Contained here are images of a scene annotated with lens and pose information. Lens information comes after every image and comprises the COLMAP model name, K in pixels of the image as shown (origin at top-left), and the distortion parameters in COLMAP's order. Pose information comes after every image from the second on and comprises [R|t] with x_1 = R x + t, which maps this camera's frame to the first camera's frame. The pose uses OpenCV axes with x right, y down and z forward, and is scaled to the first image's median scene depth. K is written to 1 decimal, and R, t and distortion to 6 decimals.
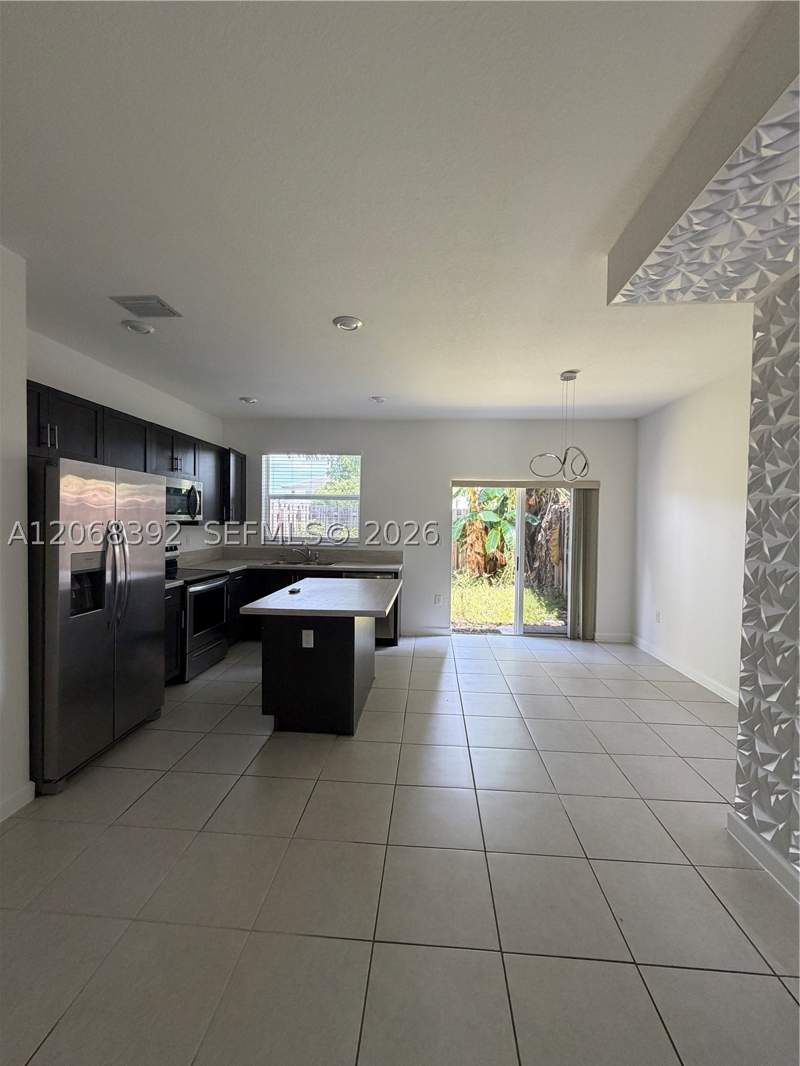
lens RADIAL K [[424.0, 0, 396.7], [0, 424.0, 528.4], [0, 0, 1]] dist [-0.000233, -0.000266]
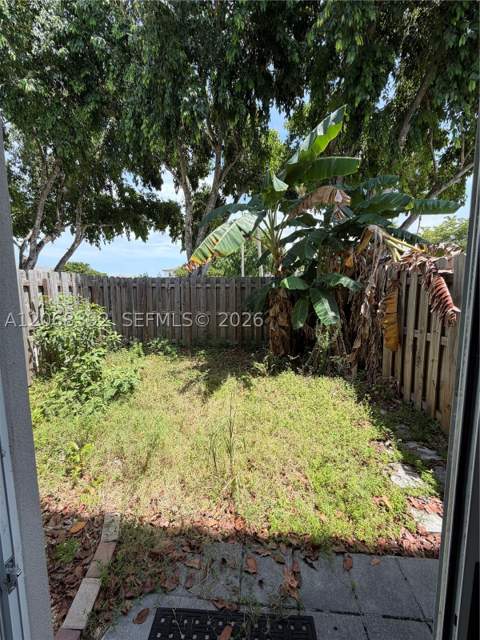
lens RADIAL K [[254.5, 0, 241.2], [0, 254.5, 320.1], [0, 0, 1]] dist [-0.000233, -0.000266]
pose [[0.999785, -0.020260, 0.004330, 0.111604], [0.019730, 0.994855, 0.099366, -0.008631], [-0.006321, -0.099259, 0.995042, 0.513959]]
